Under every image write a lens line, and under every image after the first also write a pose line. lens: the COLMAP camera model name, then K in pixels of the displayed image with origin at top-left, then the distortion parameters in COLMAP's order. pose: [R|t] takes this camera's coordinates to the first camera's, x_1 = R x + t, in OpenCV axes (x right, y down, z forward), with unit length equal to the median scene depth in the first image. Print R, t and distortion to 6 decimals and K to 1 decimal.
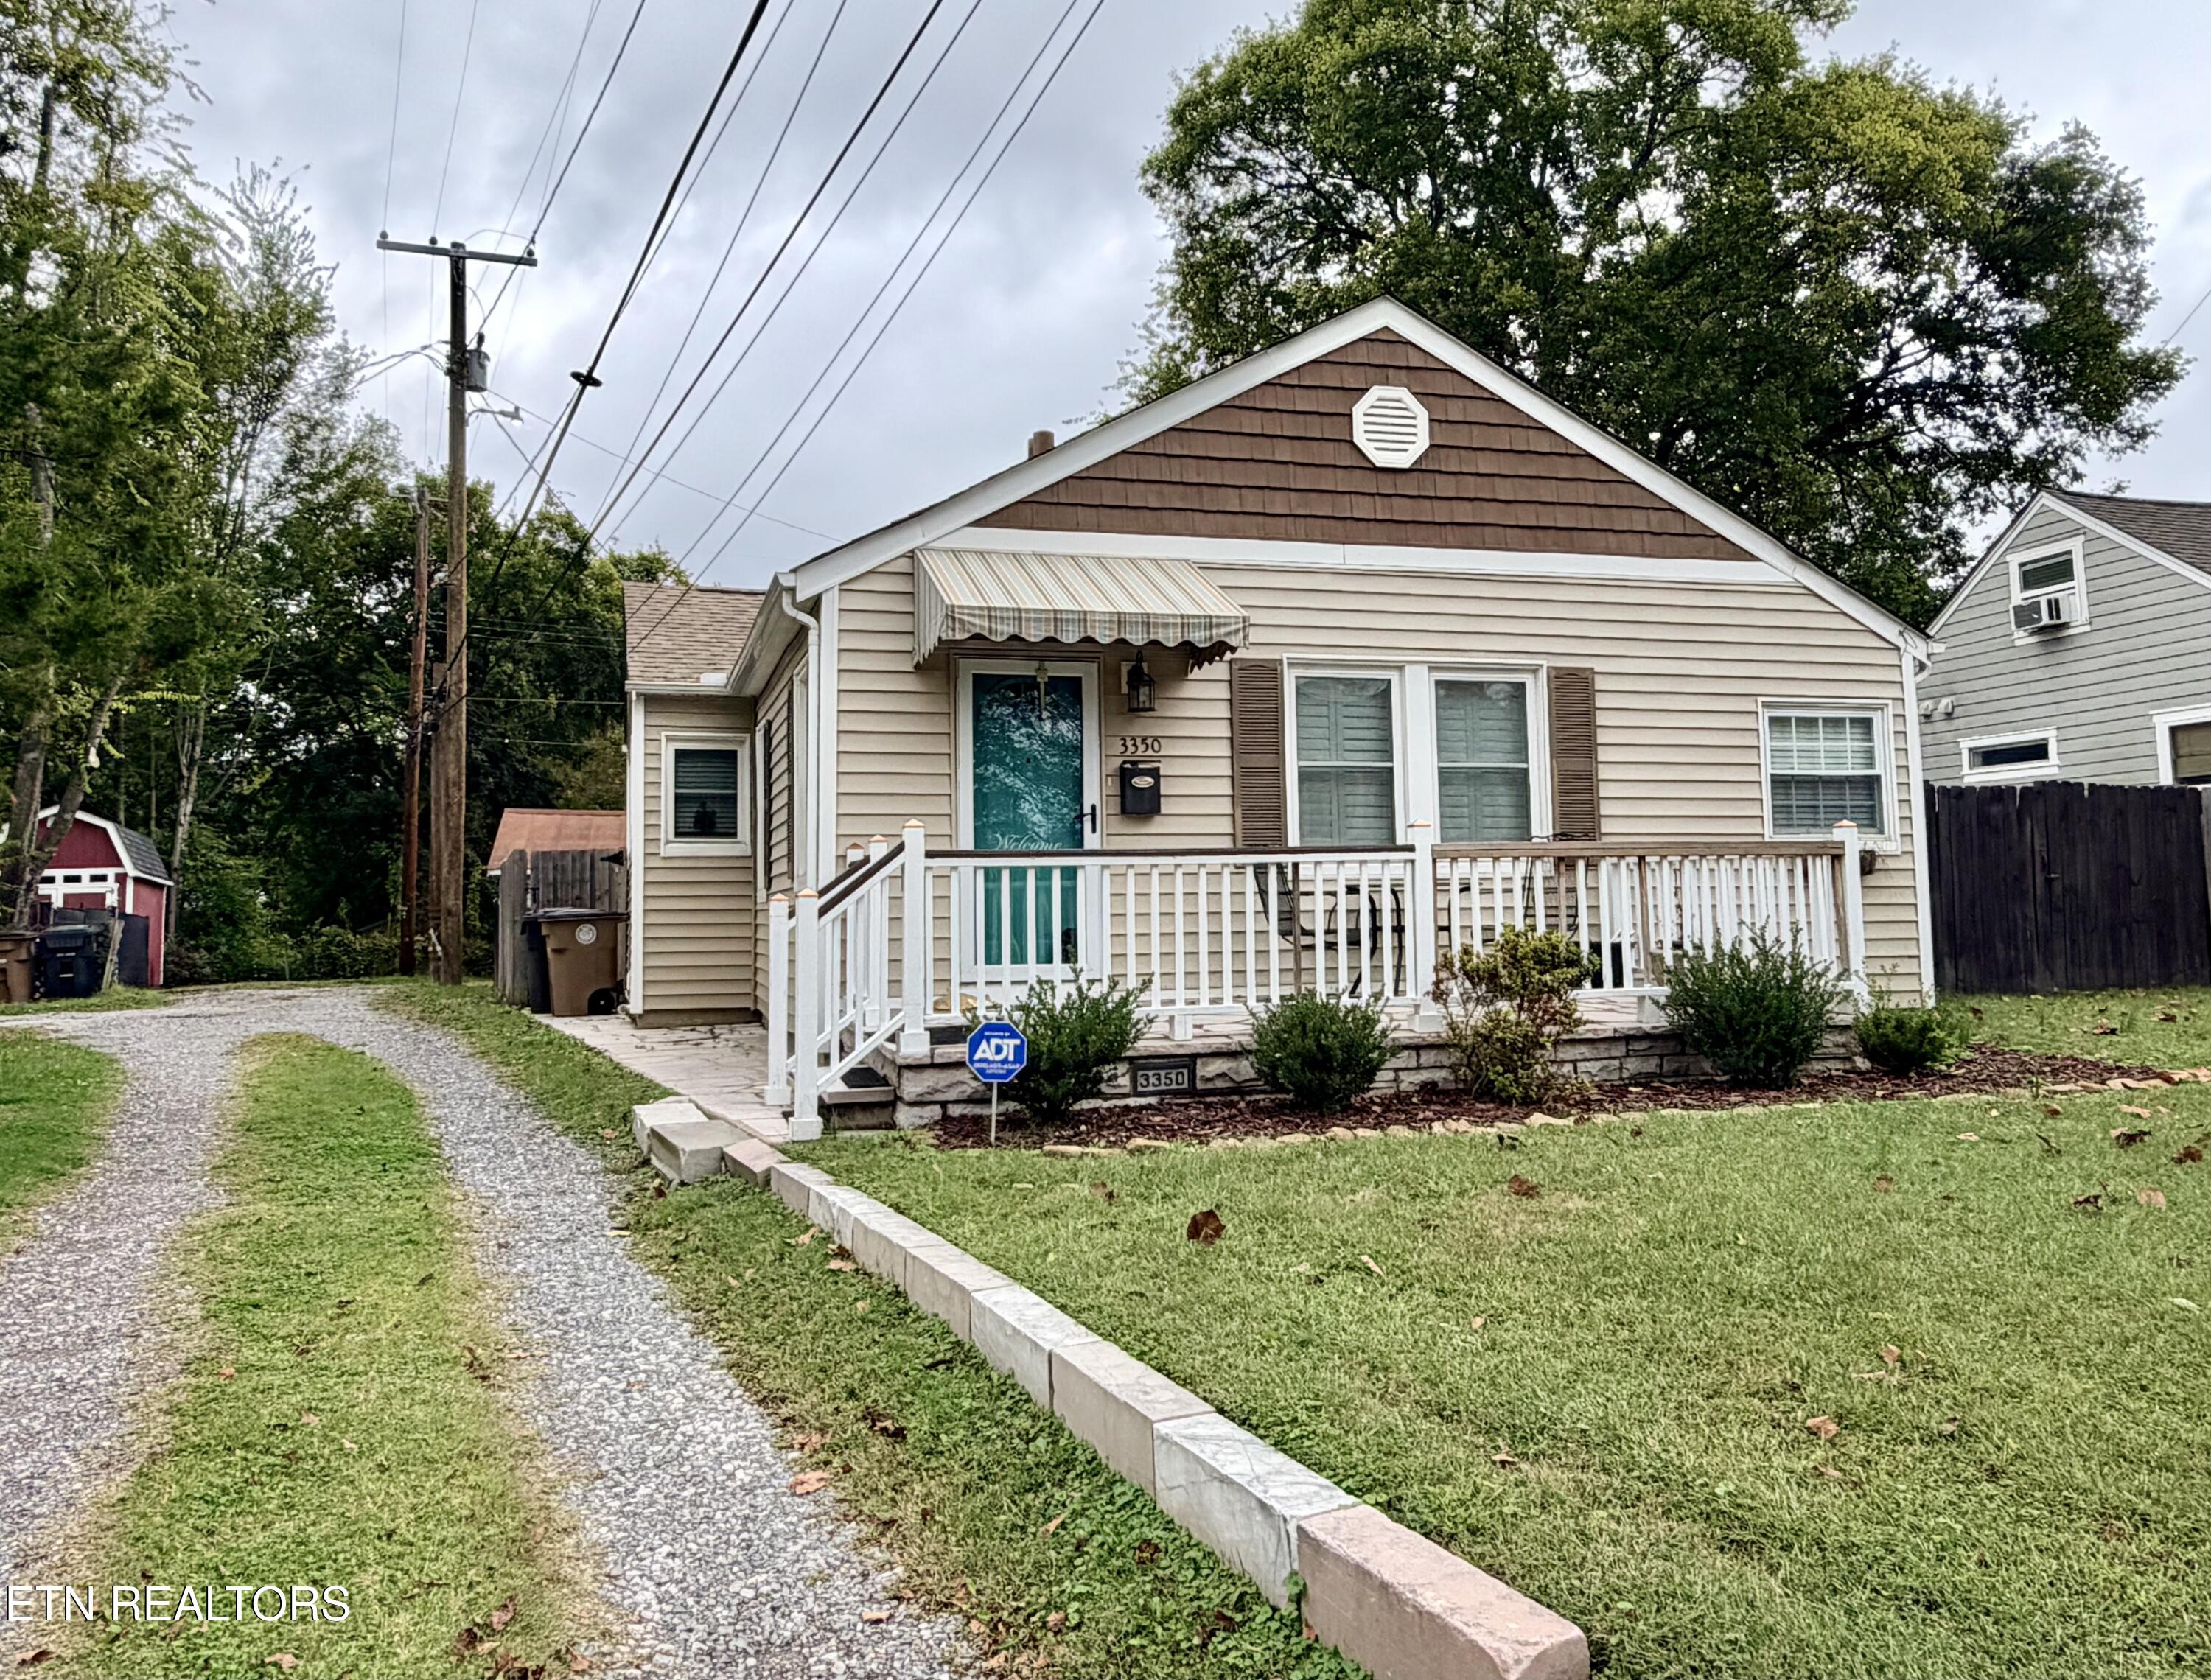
lens RADIAL K [[2027.9, 0, 1105.5], [0, 2027.9, 840.0], [0, 0, 1]] dist [0.004716, 0.001796]
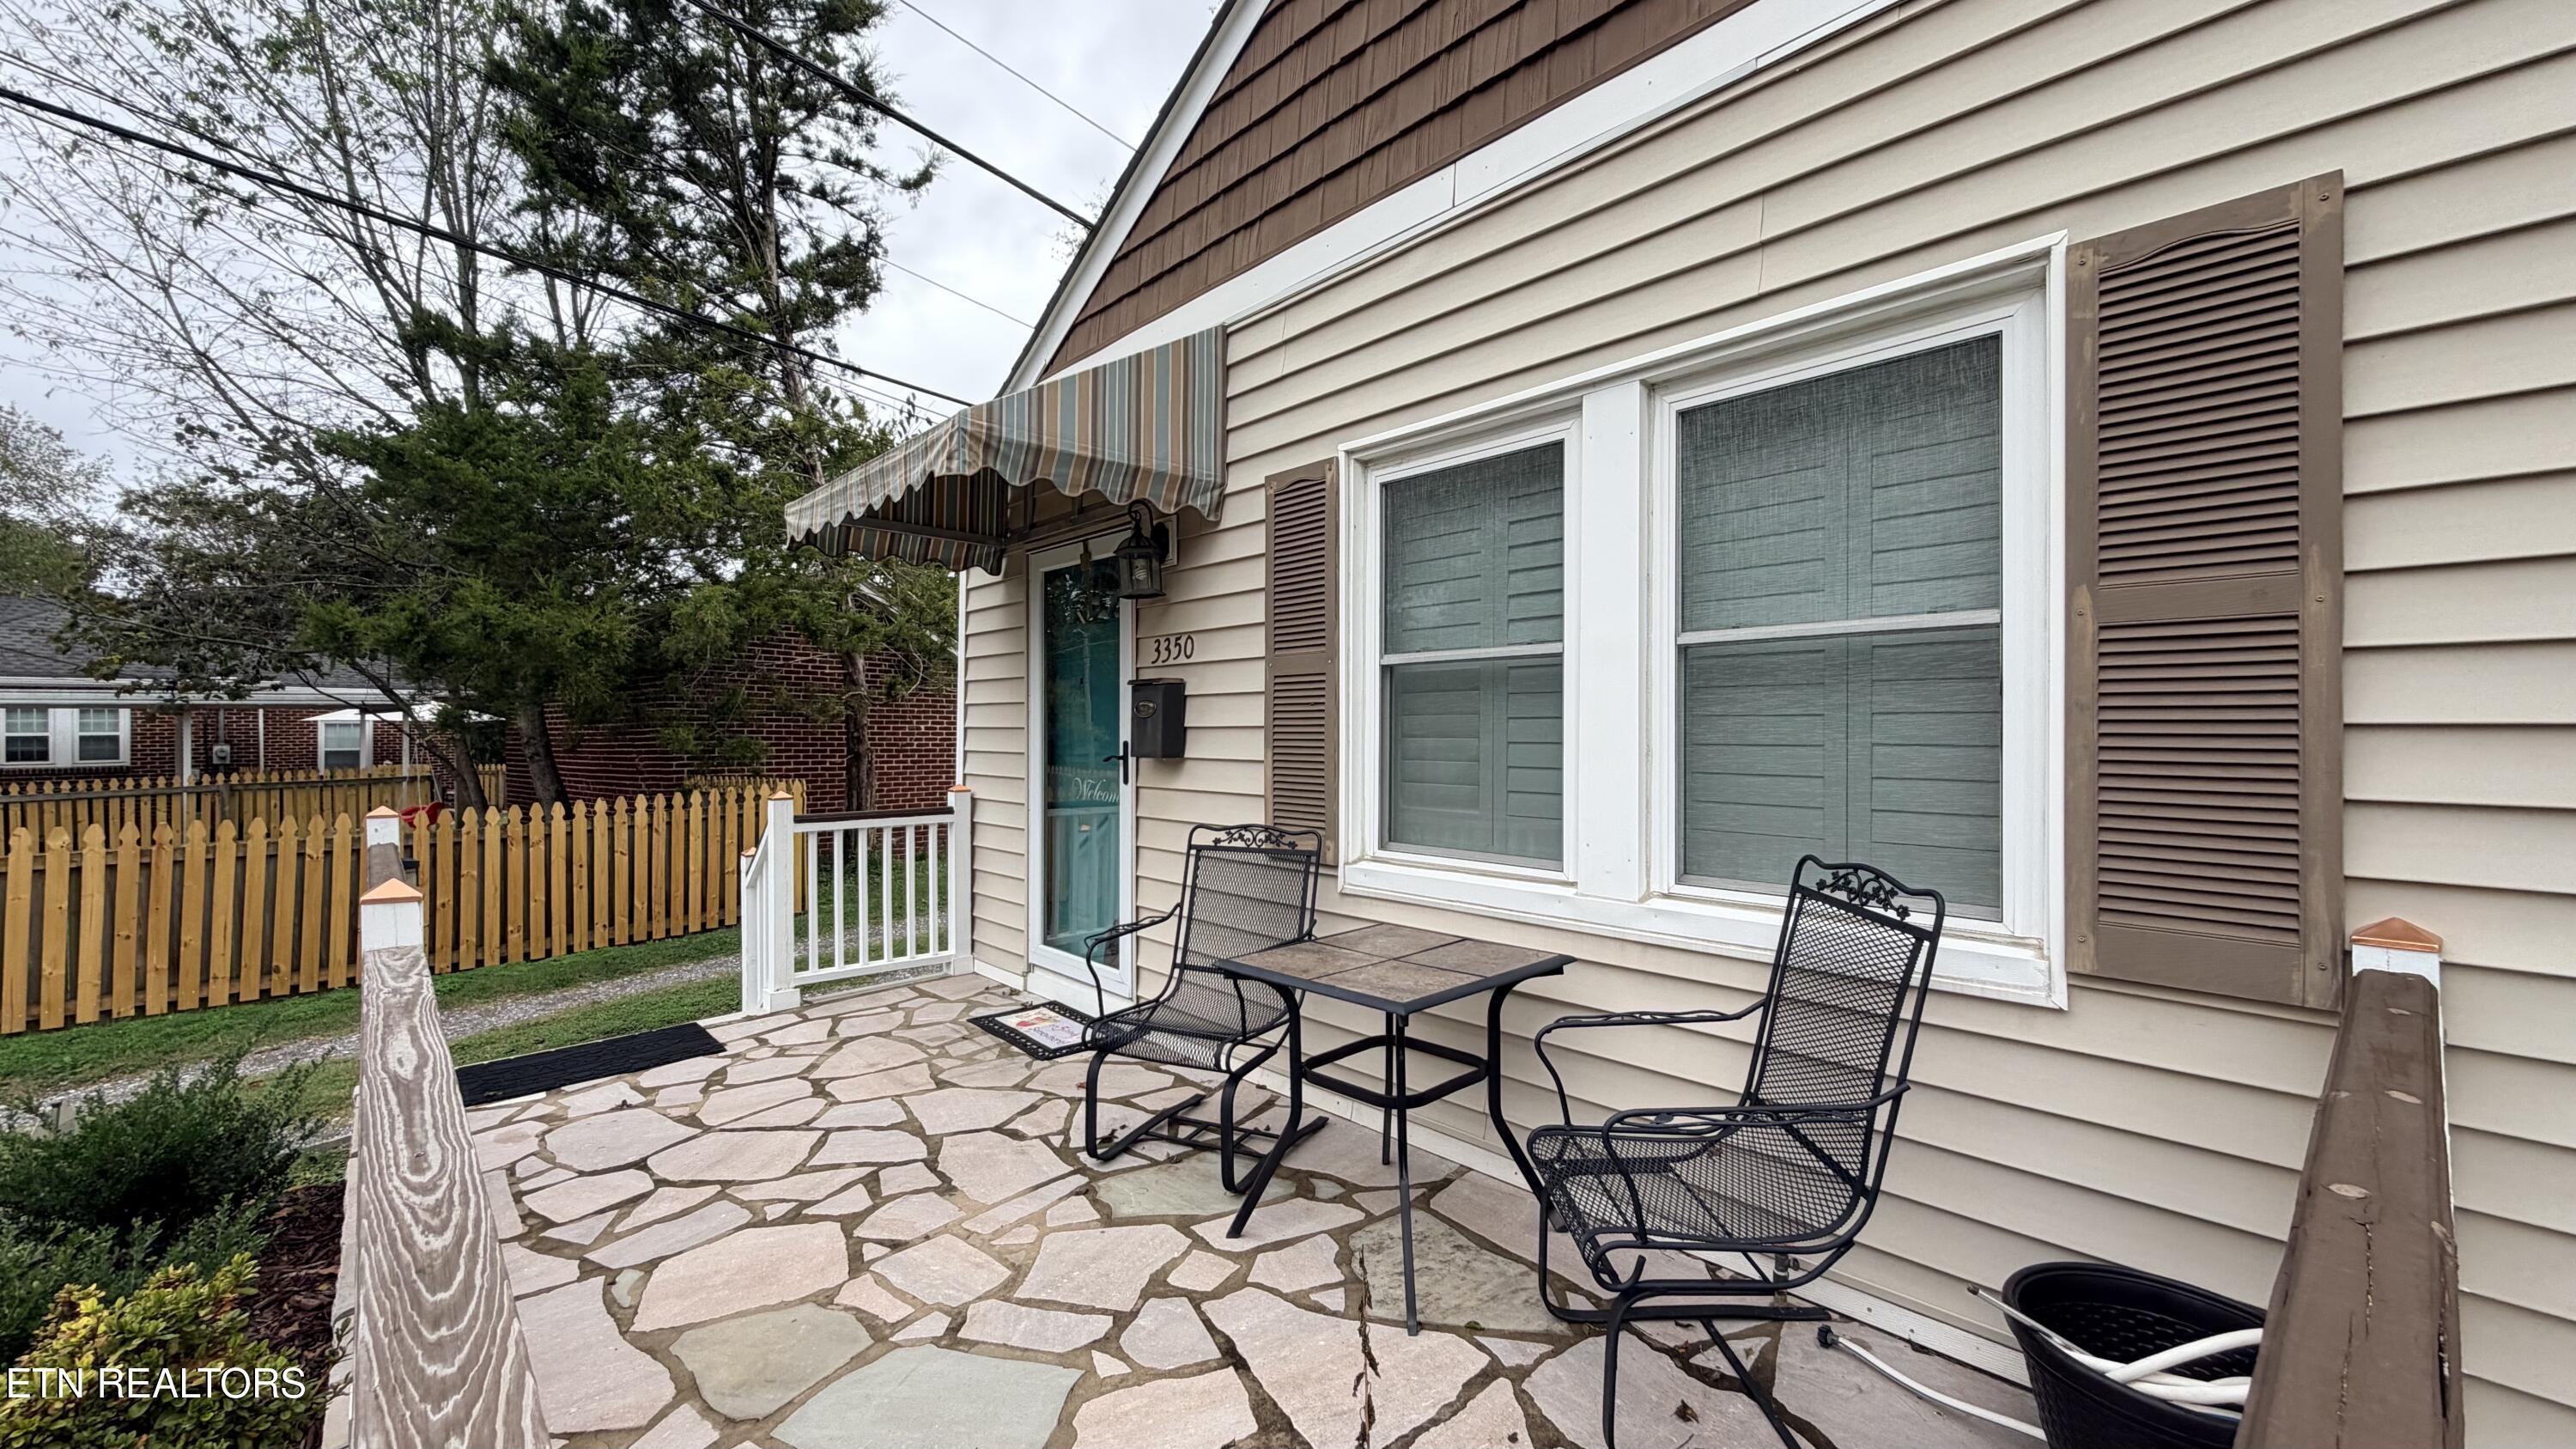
lens RADIAL K [[1016.9, 0, 1288.0], [0, 1016.9, 724.5], [0, 0, 1]] dist [0.003871, -0.000040]
pose [[0.413257, 0.014612, -0.910497, 0.305239], [0.041810, 0.998512, 0.035001, -0.030952], [0.909654, -0.052532, 0.412031, 0.854857]]
